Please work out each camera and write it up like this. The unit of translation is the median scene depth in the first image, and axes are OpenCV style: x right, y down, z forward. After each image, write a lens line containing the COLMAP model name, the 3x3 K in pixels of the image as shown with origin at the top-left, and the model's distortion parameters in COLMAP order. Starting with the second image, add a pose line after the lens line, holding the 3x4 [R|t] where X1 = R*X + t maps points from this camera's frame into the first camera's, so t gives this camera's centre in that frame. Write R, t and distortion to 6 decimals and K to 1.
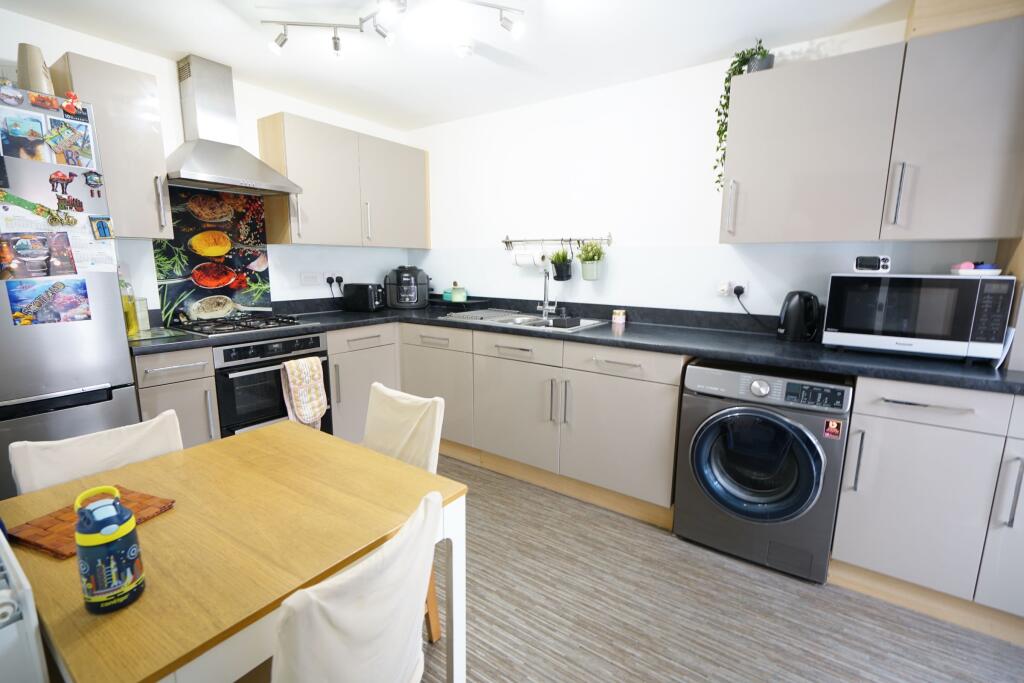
lens RADIAL K [[446.7, 0, 511.4], [0, 446.7, 334.2], [0, 0, 1]] dist [-0.016402, 0.000934]
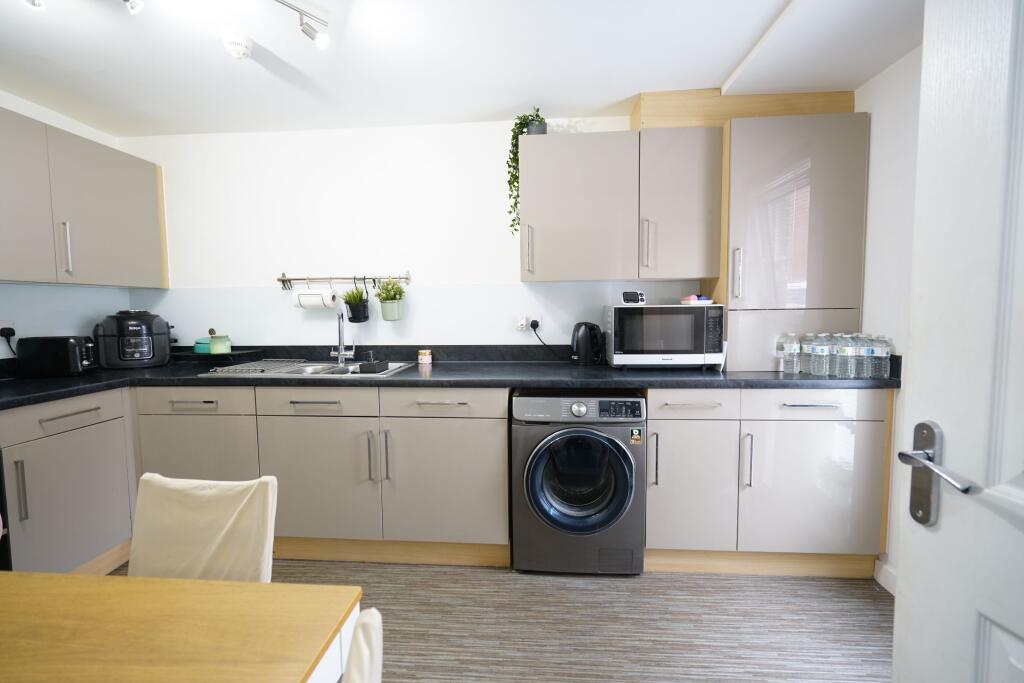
lens RADIAL K [[446.7, 0, 511.4], [0, 446.7, 334.2], [0, 0, 1]] dist [-0.016402, 0.000934]
pose [[0.860084, -0.046224, 0.508055, -0.119693], [0.096459, 0.992658, -0.072981, 0.001161], [-0.500951, 0.111776, 0.858227, 0.098314]]
